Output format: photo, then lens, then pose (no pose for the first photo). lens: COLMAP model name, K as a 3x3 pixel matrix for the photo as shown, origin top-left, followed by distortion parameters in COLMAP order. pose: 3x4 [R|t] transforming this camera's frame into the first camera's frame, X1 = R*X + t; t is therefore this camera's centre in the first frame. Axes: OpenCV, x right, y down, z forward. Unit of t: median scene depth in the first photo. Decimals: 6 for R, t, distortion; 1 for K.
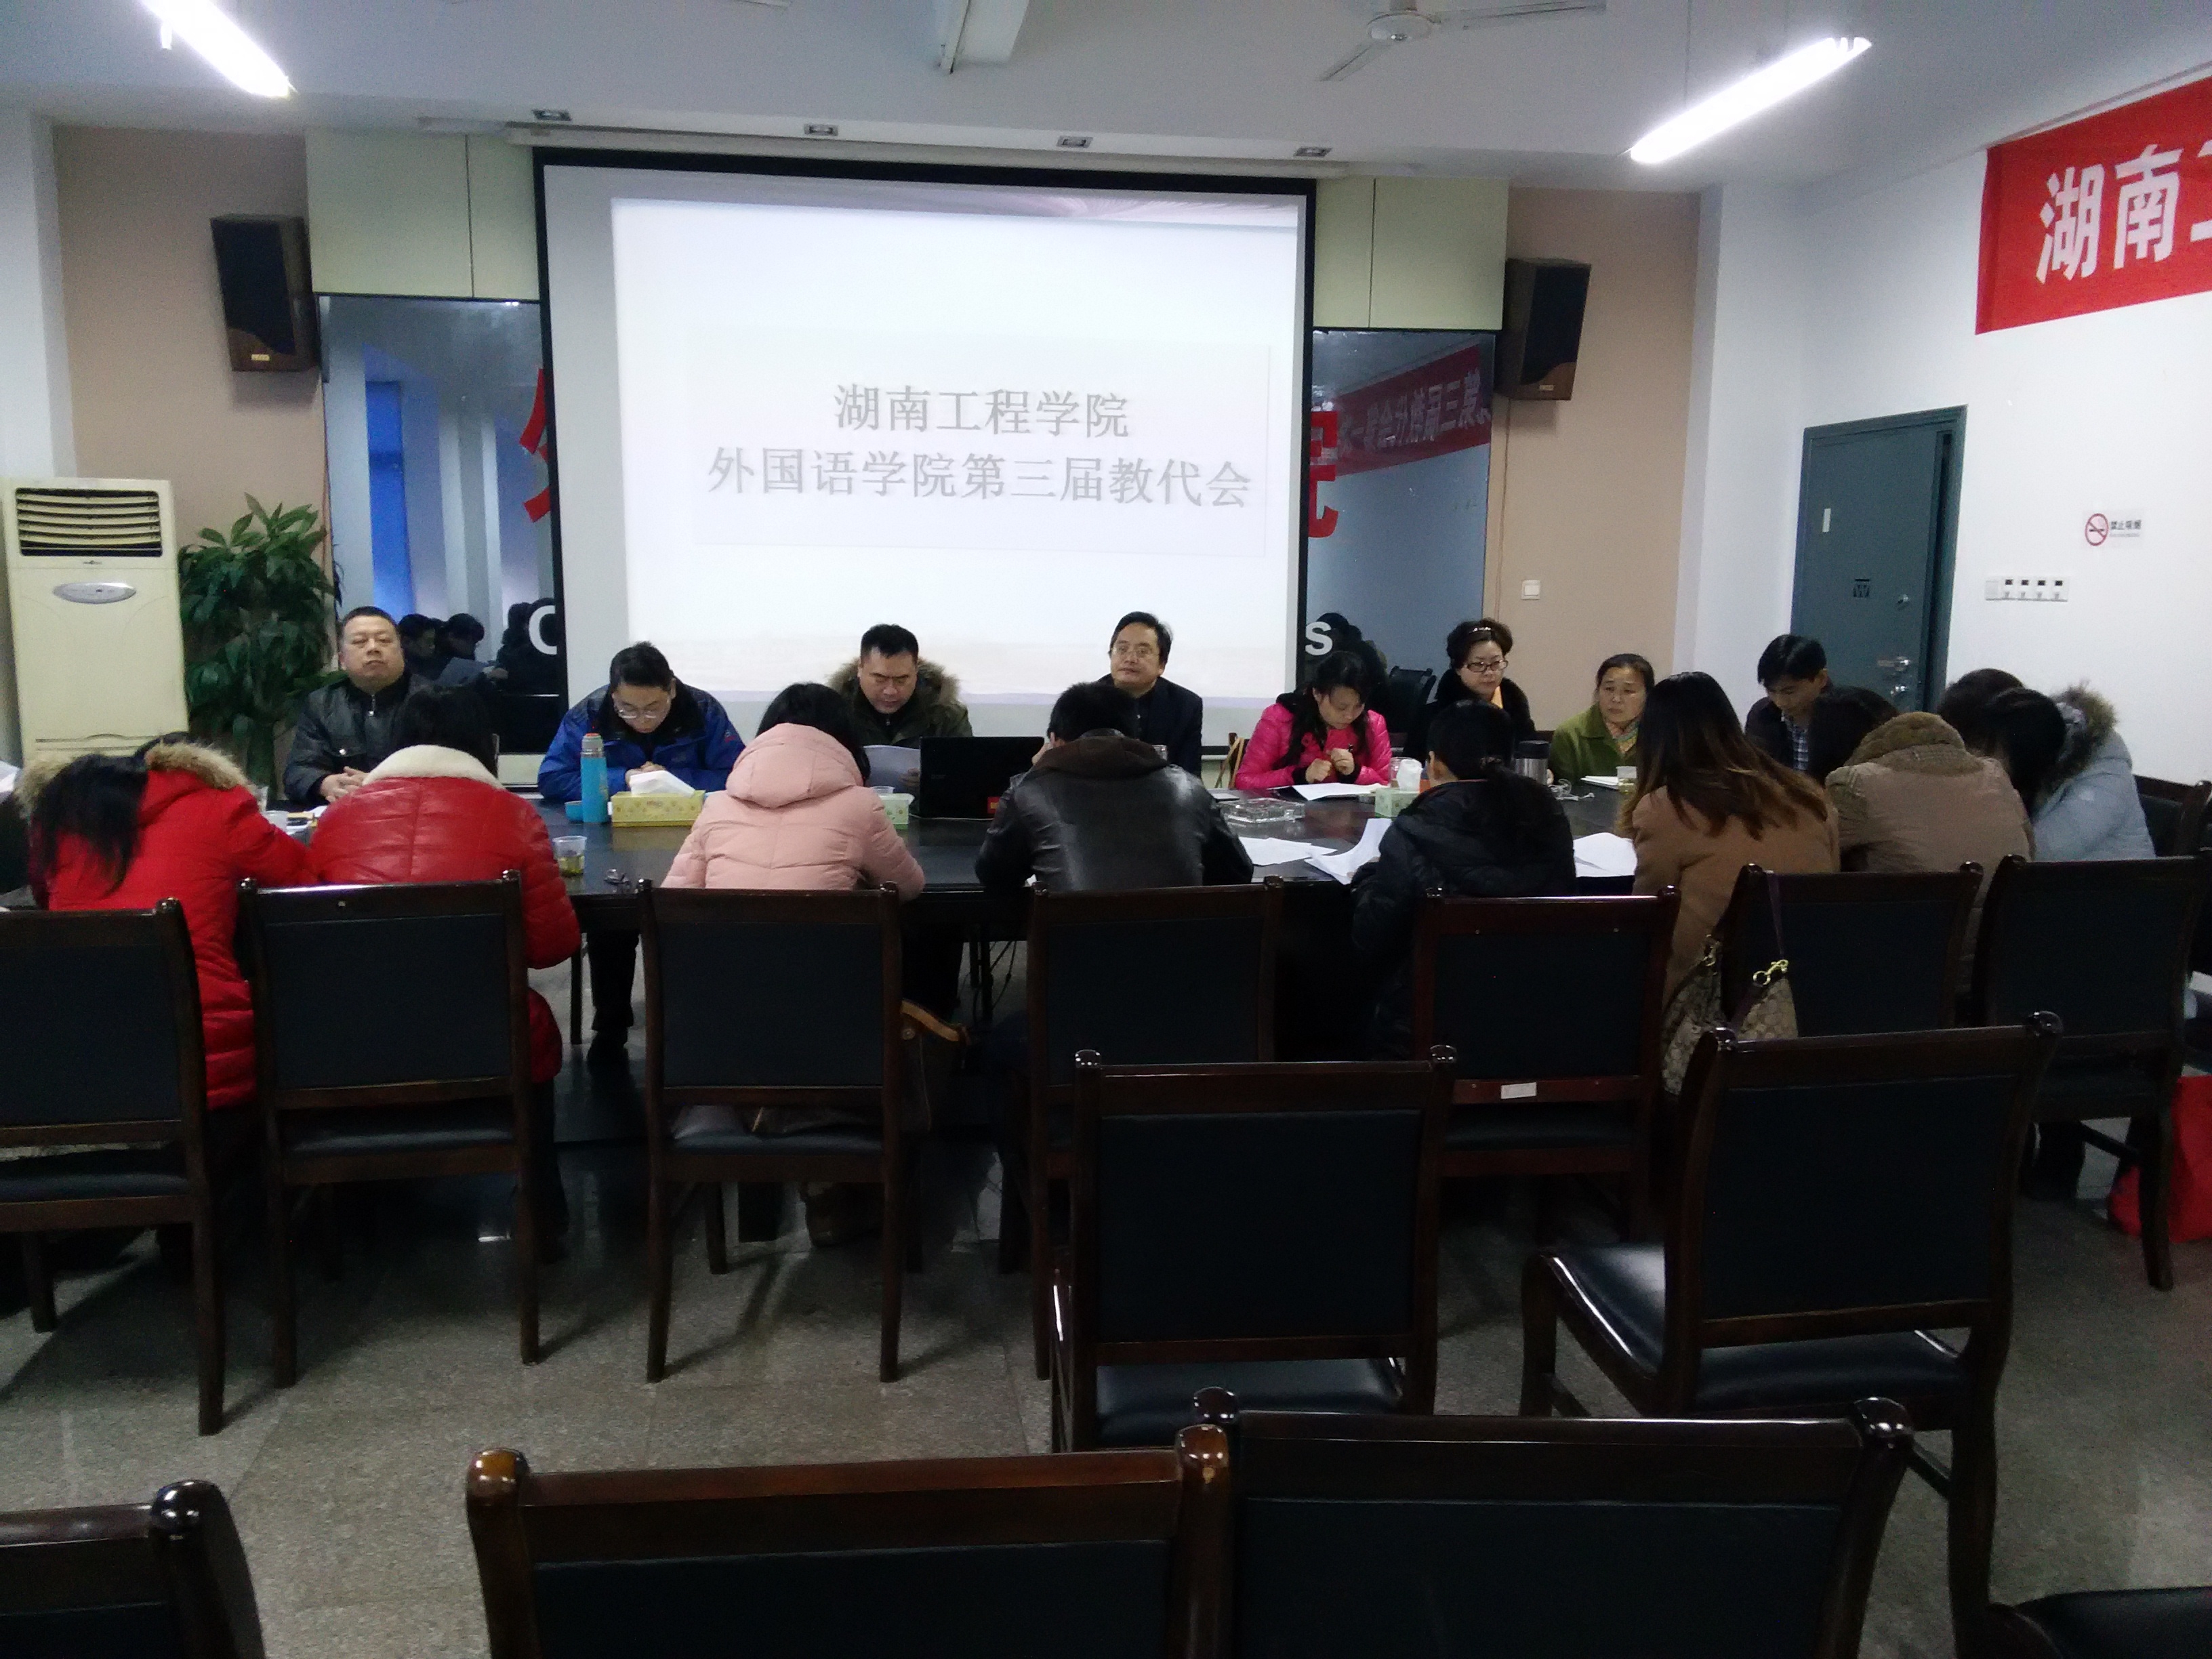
lens RADIAL K [[1687.4, 0, 1106.0], [0, 1687.4, 829.5], [0, 0, 1]] dist [0.095539, -0.093829]
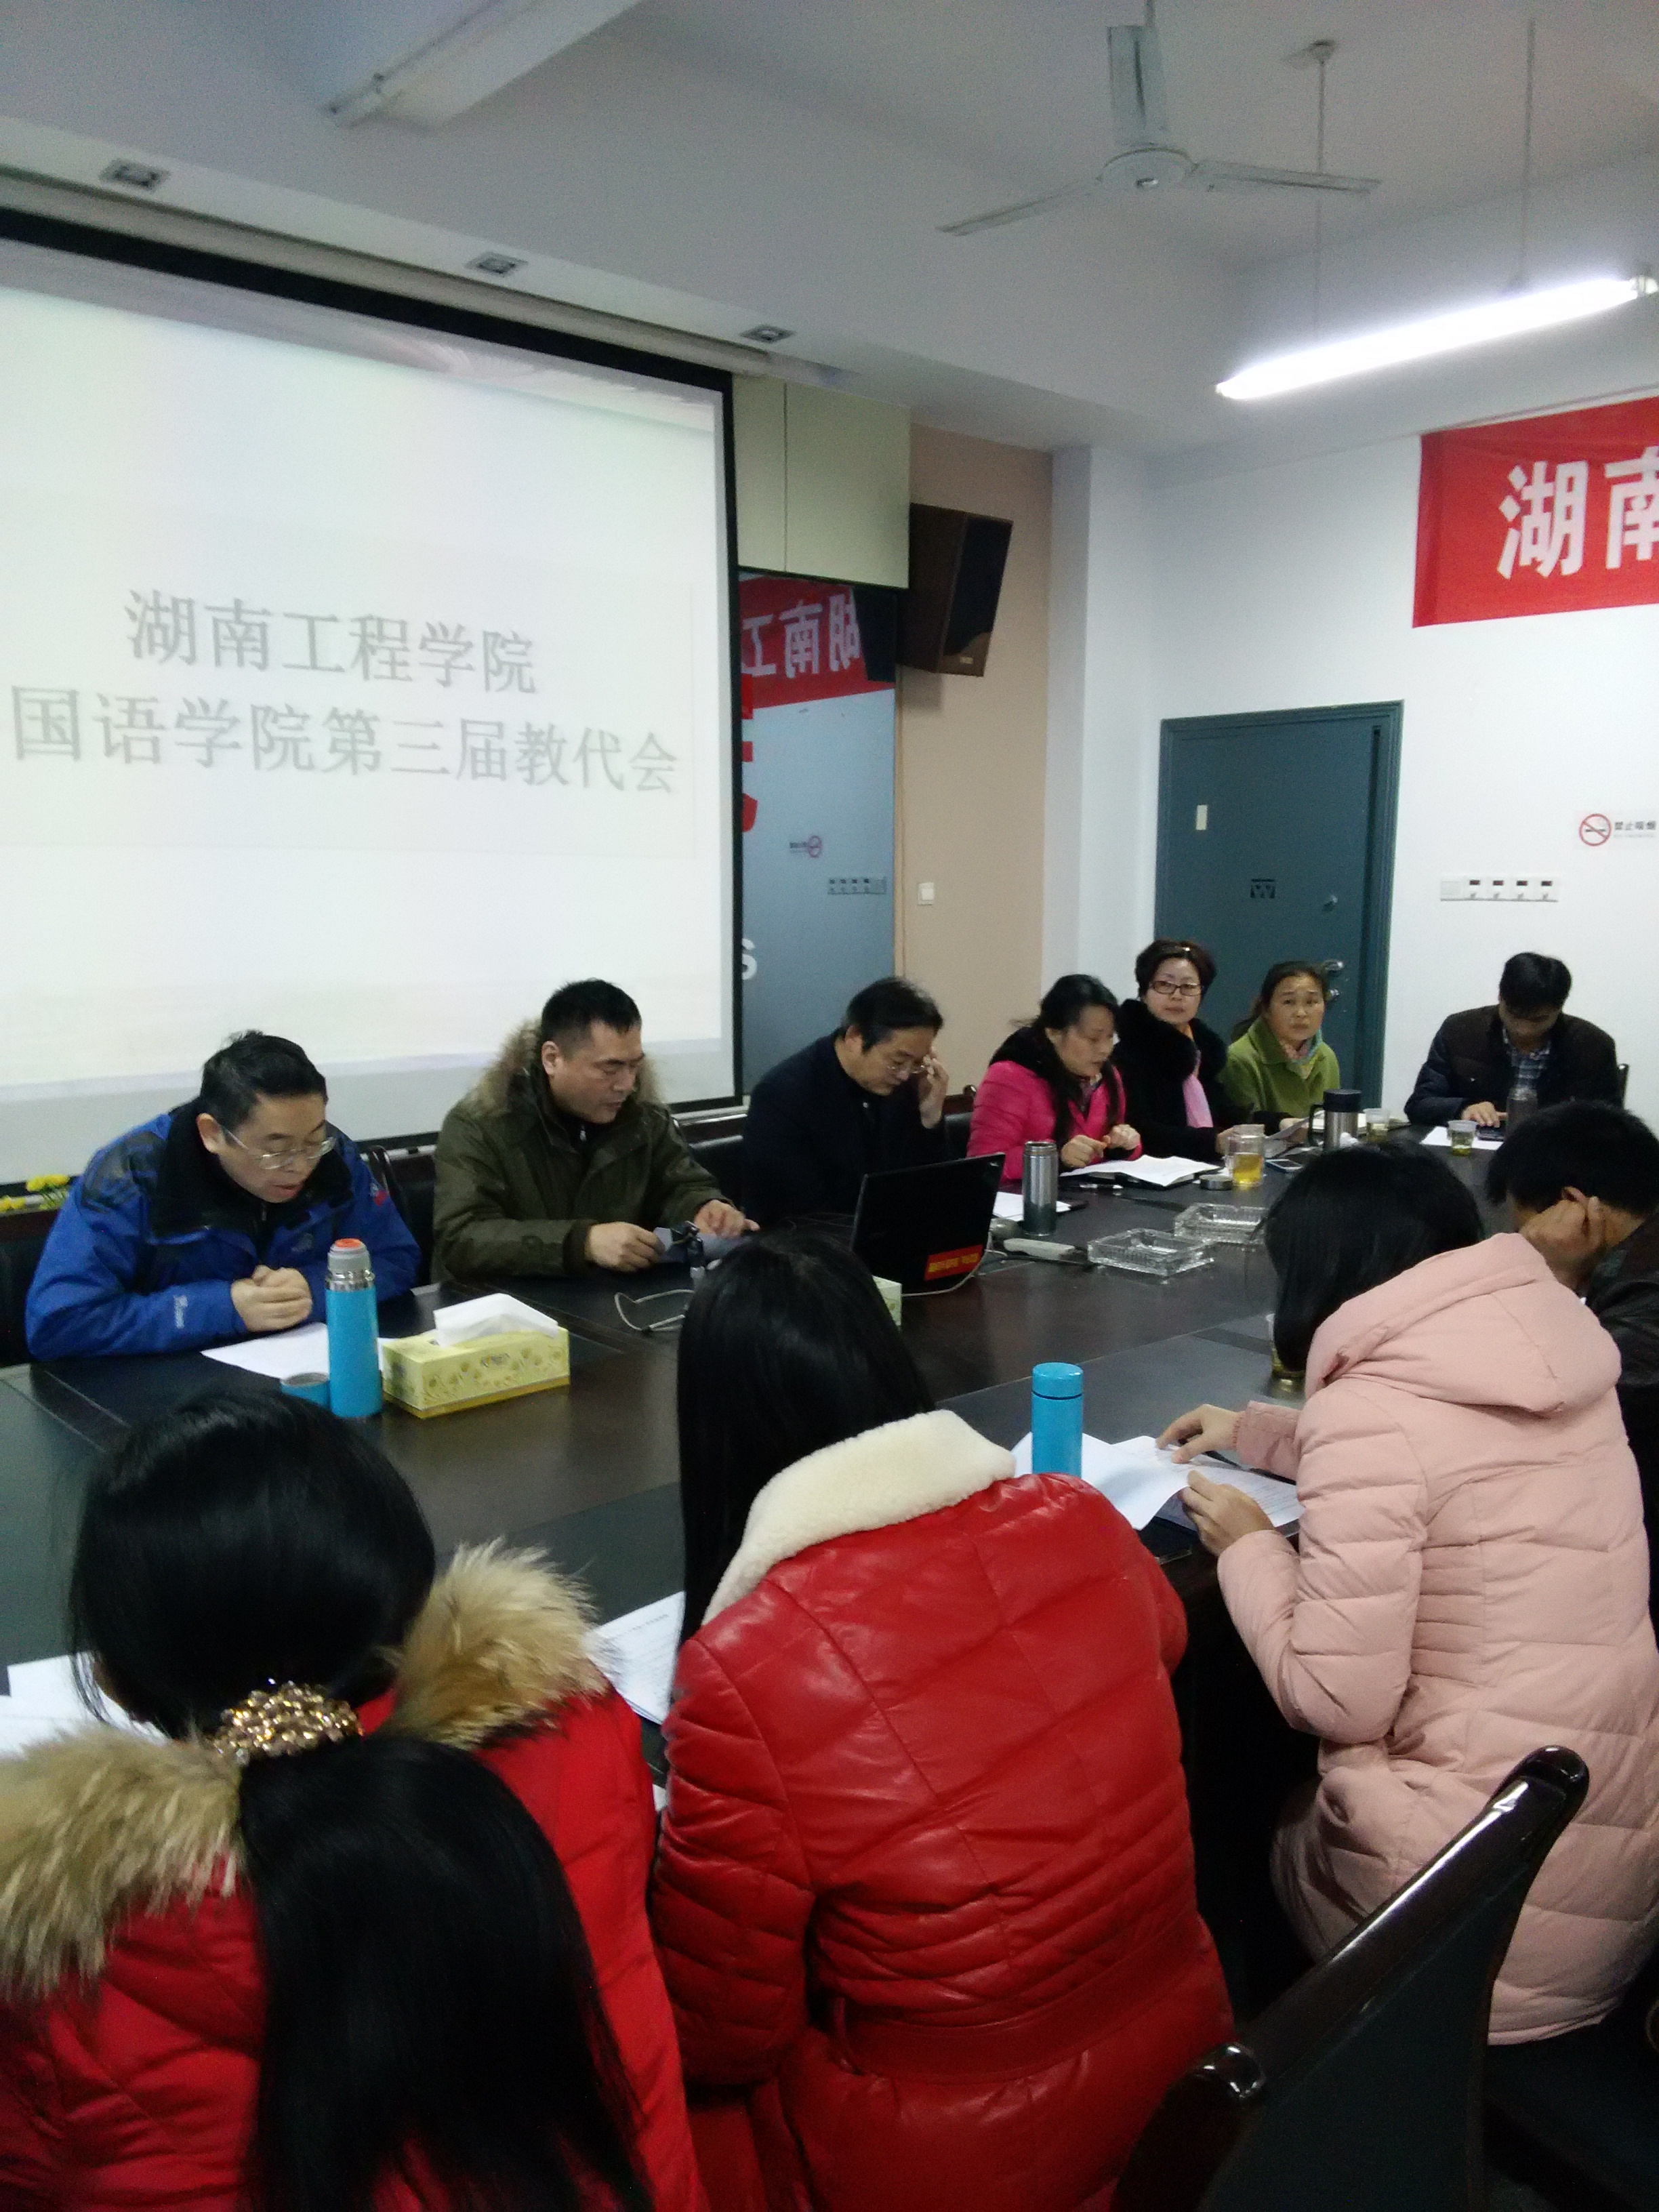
lens RADIAL K [[1706.4, 0, 824.5], [0, 1706.4, 1127.6], [0, 0, 1]] dist [0.109765, -0.163076]
pose [[0.847463, -0.090497, 0.523083, -0.291686], [0.086673, 0.995728, 0.031847, -0.061322], [-0.523731, 0.018348, 0.851686, 0.320958]]
